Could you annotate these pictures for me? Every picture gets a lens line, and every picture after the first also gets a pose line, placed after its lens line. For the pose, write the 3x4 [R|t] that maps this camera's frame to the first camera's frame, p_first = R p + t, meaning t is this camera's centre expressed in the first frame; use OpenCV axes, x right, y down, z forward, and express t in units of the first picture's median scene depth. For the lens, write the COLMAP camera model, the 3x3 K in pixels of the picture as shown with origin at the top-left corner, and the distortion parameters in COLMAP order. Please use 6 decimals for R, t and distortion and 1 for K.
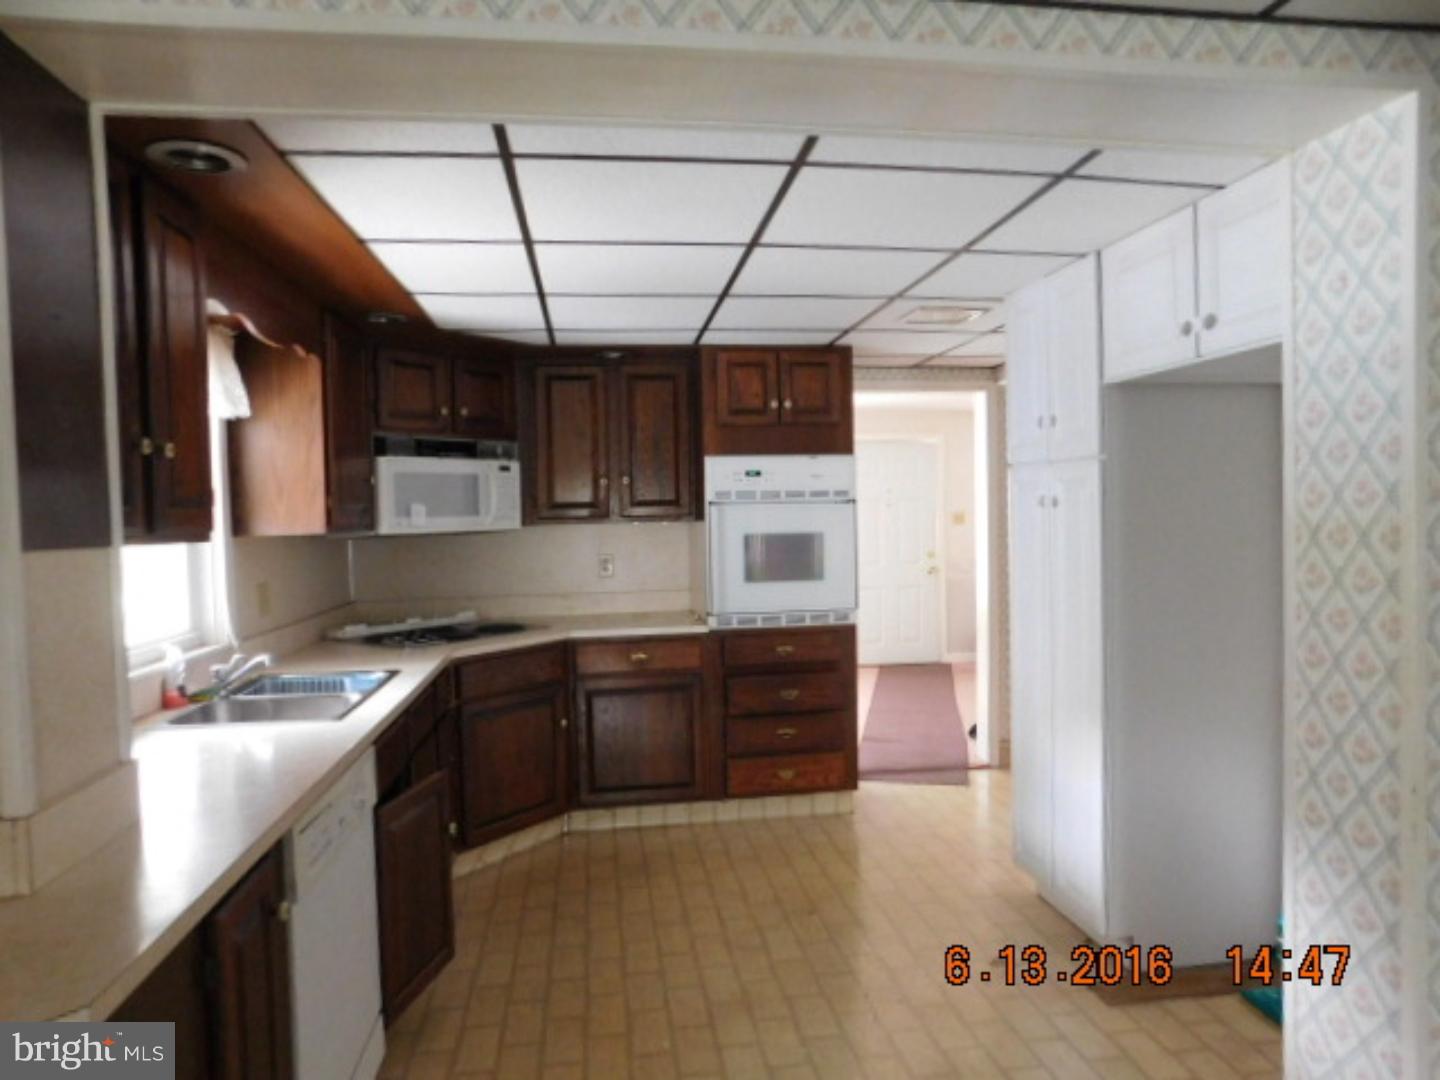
lens RADIAL K [[944.6, 0, 719.4], [0, 944.6, 537.3], [0, 0, 1]] dist [-0.064672, 0.049984]
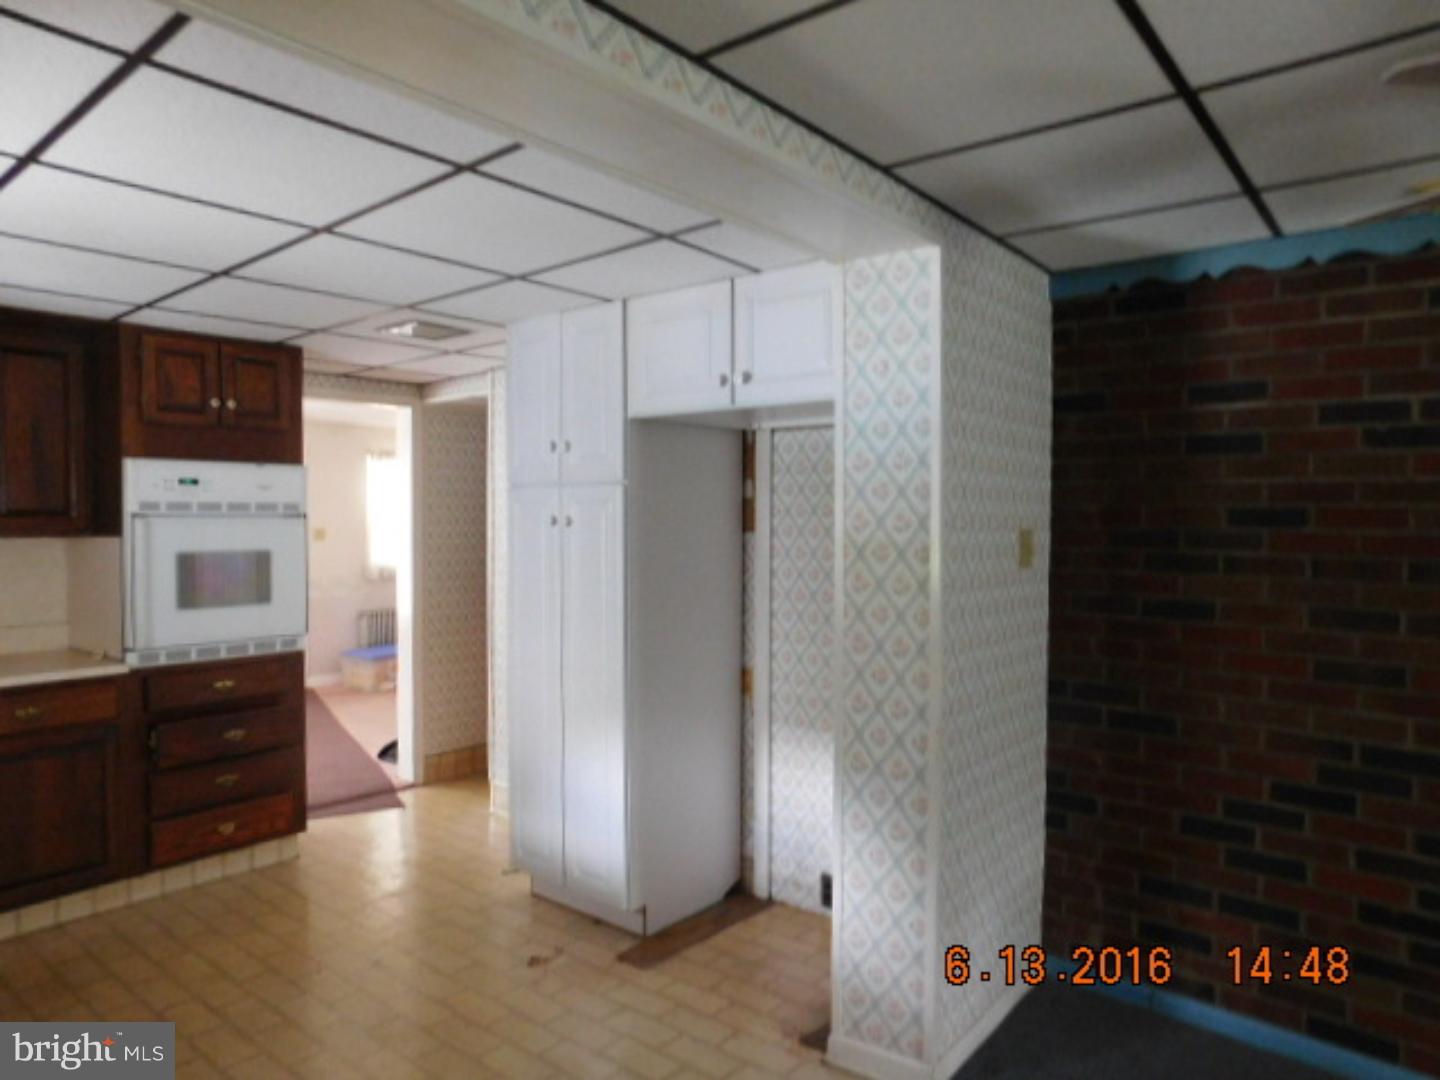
lens RADIAL K [[944.6, 0, 727.8], [0, 944.6, 534.9], [0, 0, 1]] dist [-0.064672, 0.049984]
pose [[0.745493, 0.005370, 0.666492, -0.253983], [0.006644, 0.999858, -0.015488, -0.004961], [-0.666480, 0.015974, 0.745352, 0.074328]]
